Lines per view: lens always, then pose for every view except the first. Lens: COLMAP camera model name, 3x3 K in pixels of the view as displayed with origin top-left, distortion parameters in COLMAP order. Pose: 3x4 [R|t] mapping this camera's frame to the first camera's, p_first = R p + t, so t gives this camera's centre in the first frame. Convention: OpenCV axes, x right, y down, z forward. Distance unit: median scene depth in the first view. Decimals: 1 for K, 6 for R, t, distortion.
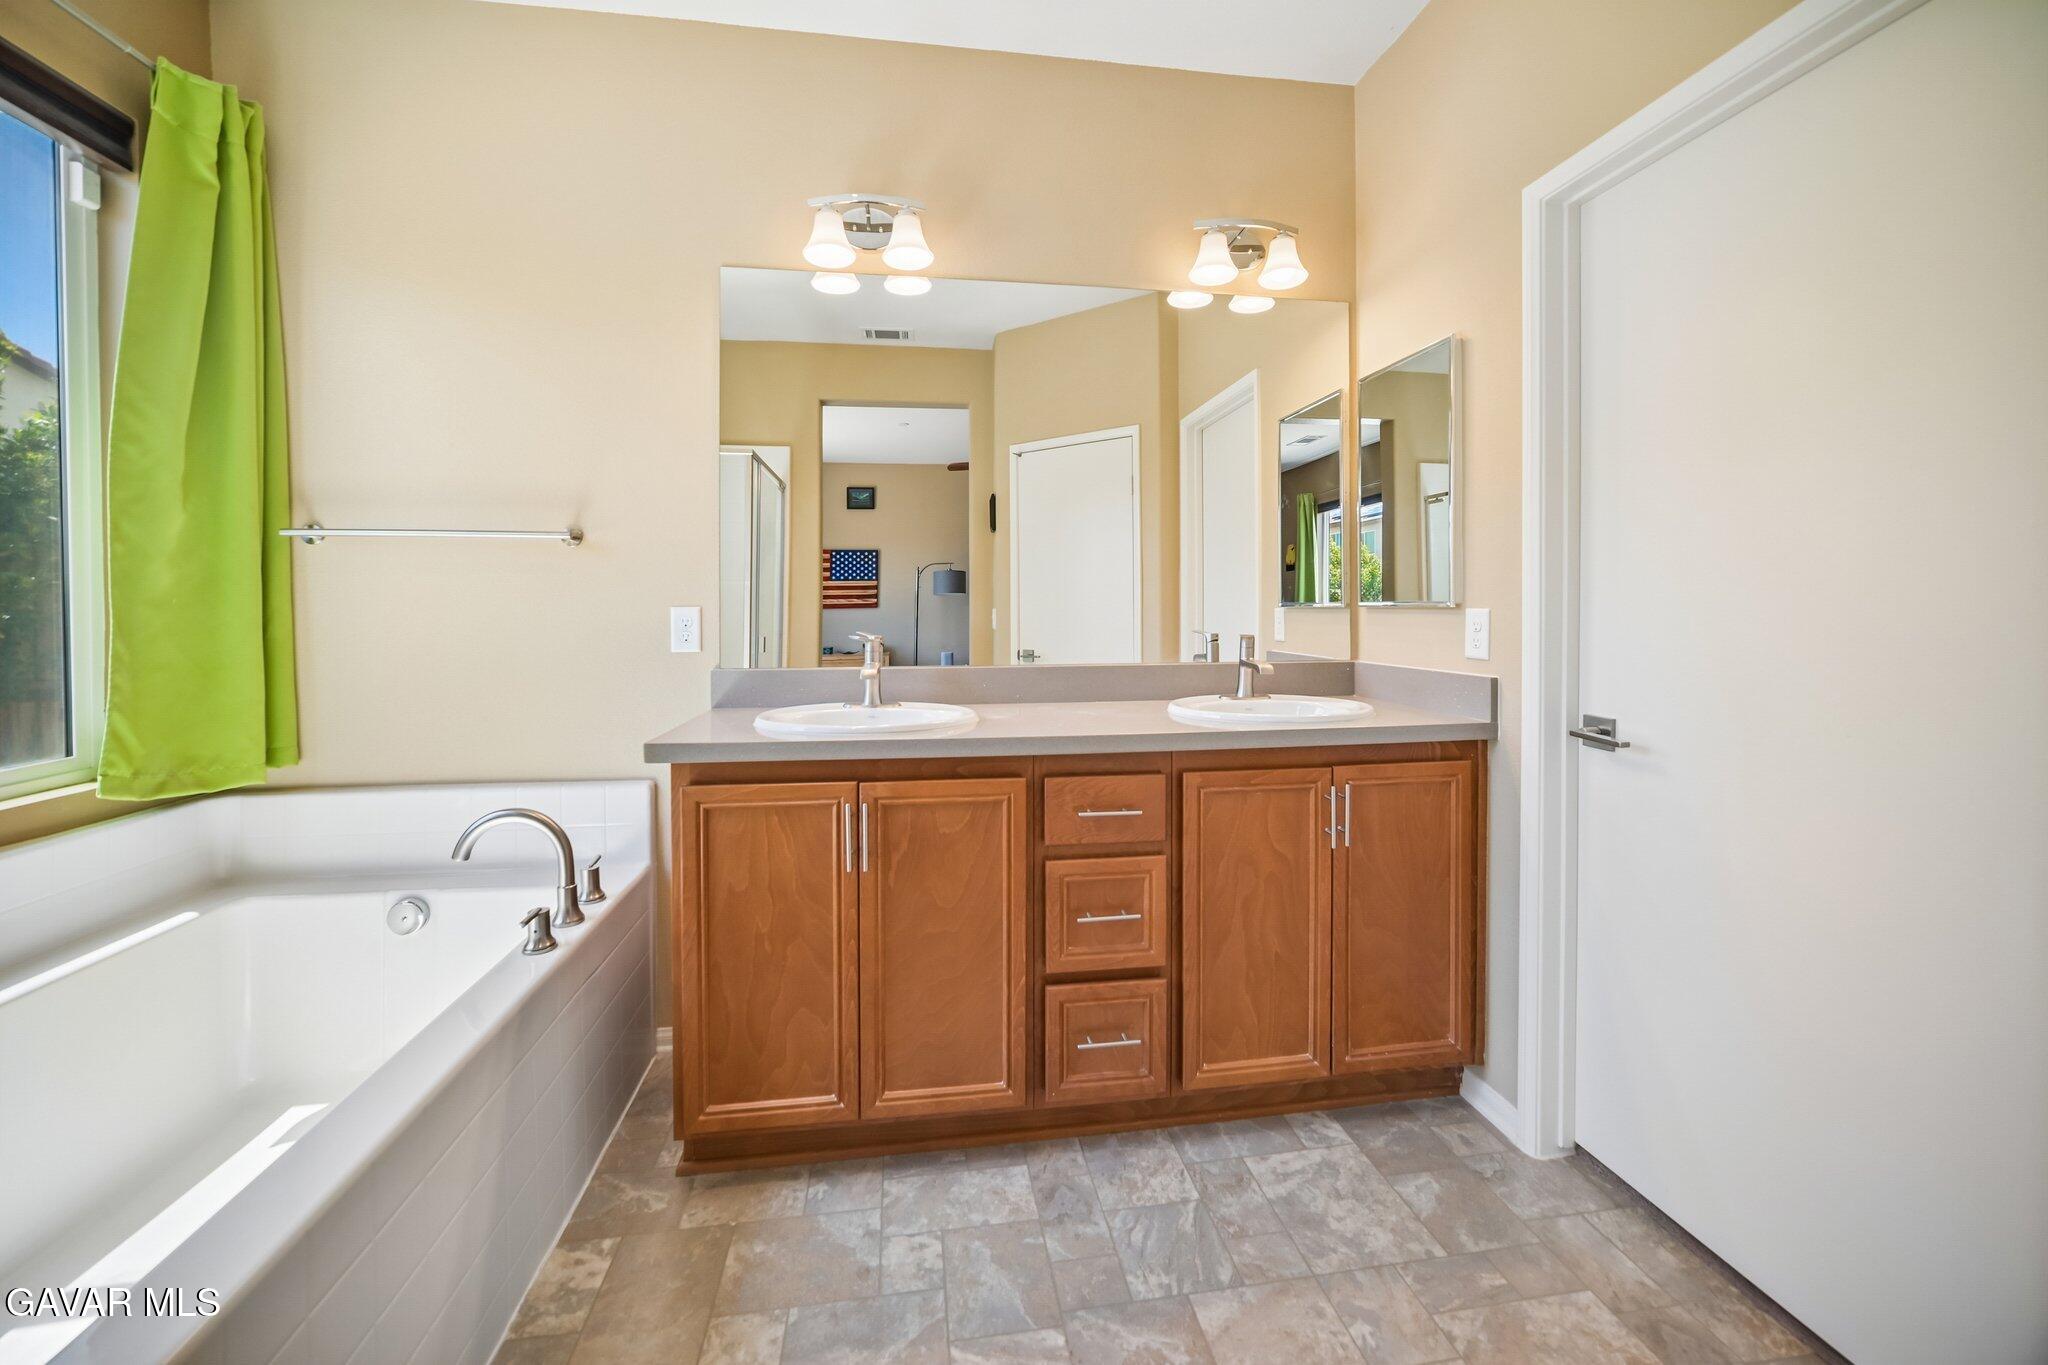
lens RADIAL K [[789.1, 0, 1020.7], [0, 789.1, 618.0], [0, 0, 1]] dist [-0.000038, 0.000193]
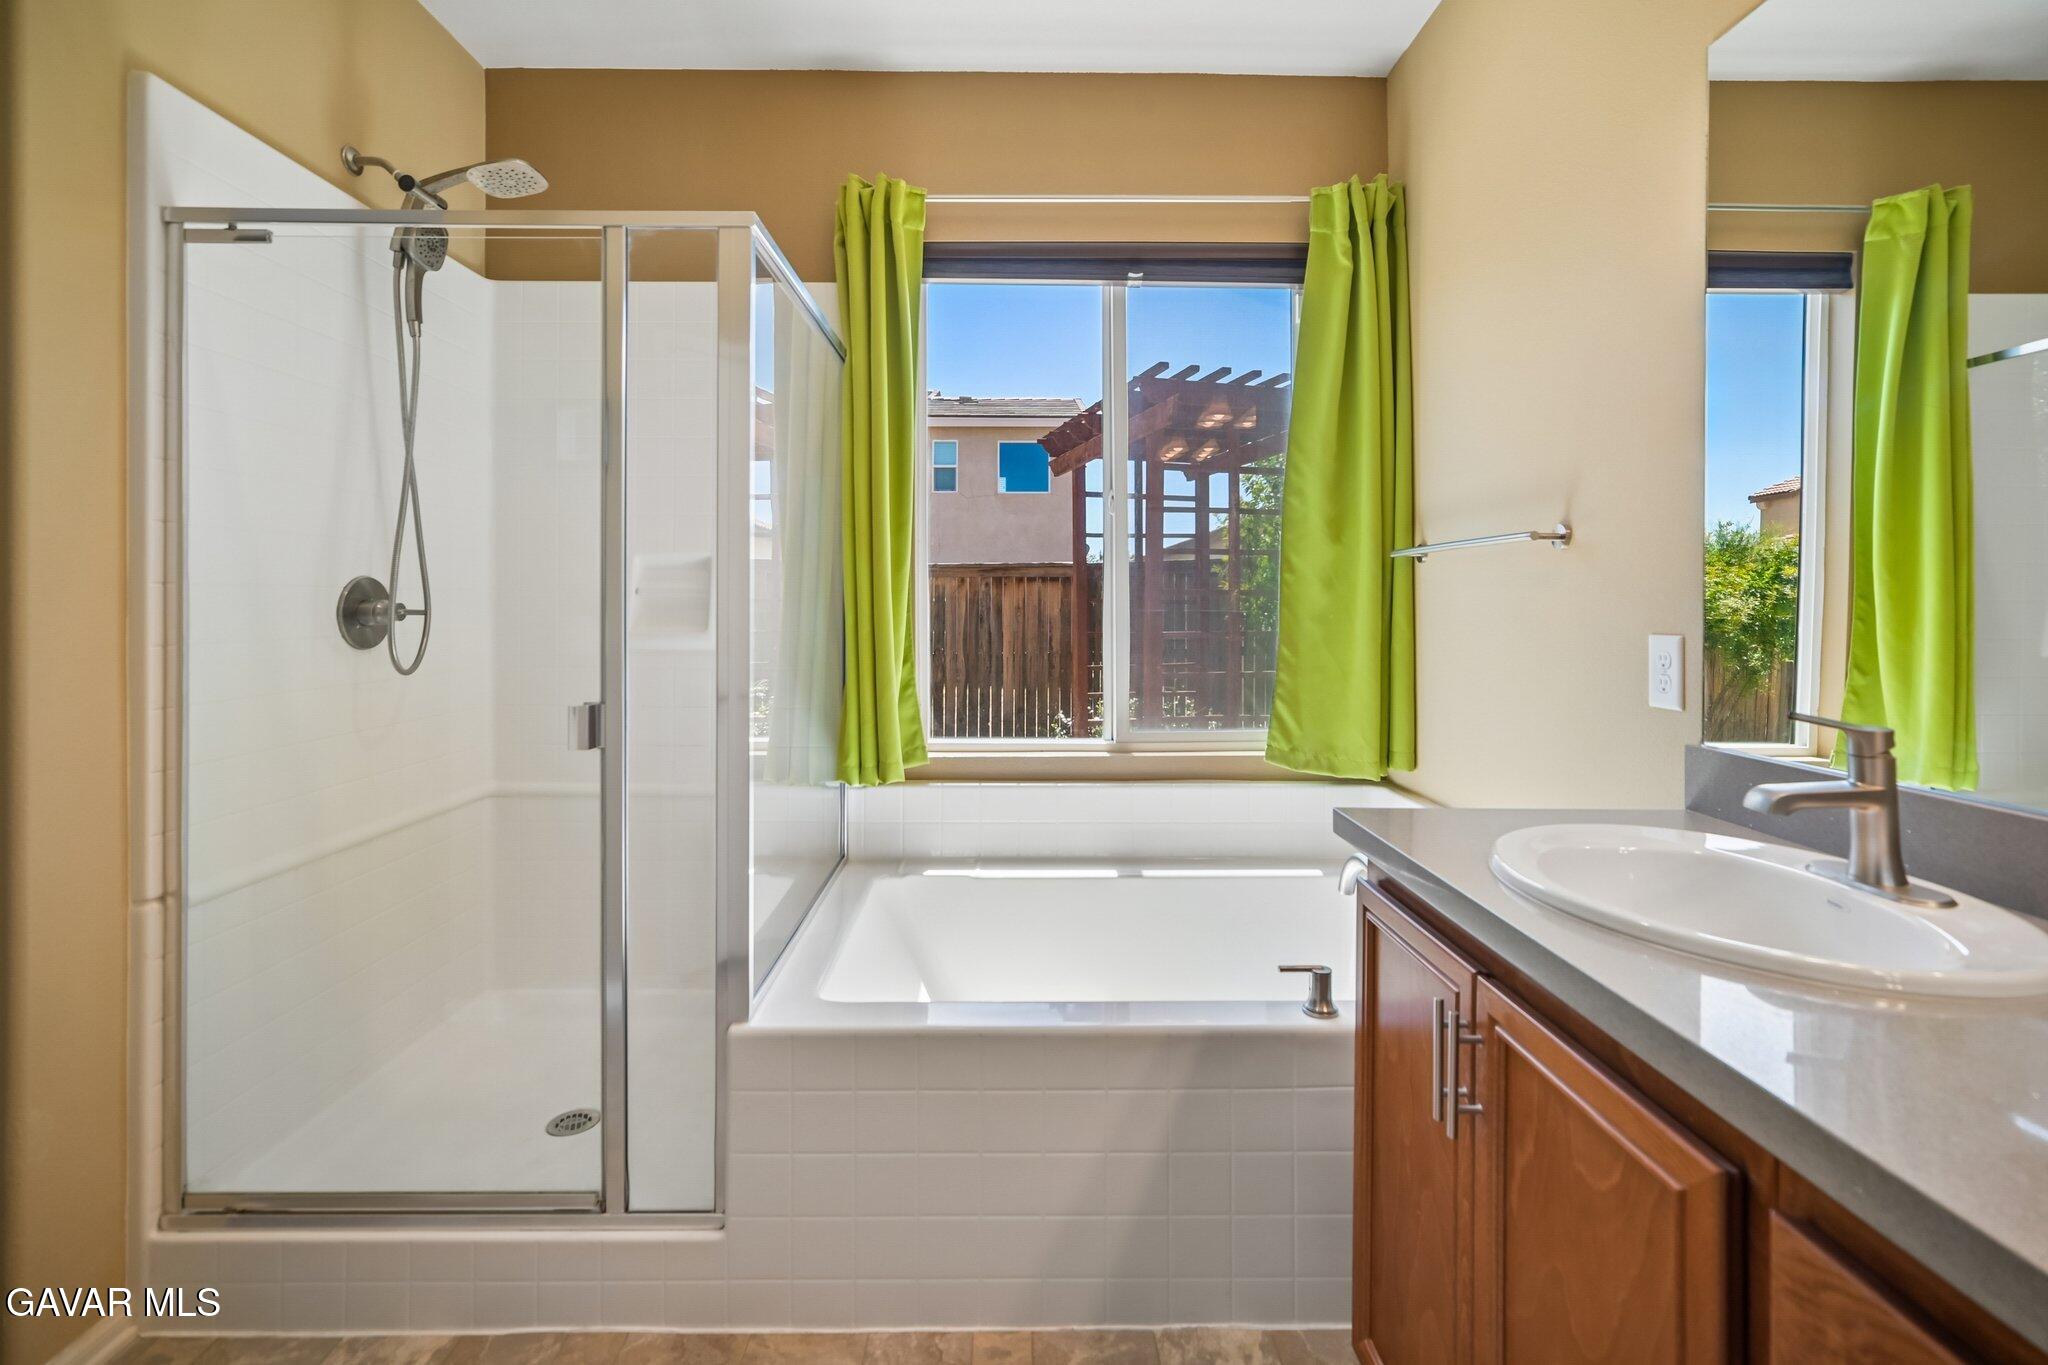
lens RADIAL K [[924.0, 0, 1019.9], [0, 924.0, 606.0], [0, 0, 1]] dist [0.004135, 0.000328]
pose [[-0.141086, 0.003305, -0.989992, 0.465727], [-0.013924, 0.999889, 0.005322, -0.043198], [0.989899, 0.014536, -0.141024, 0.775982]]
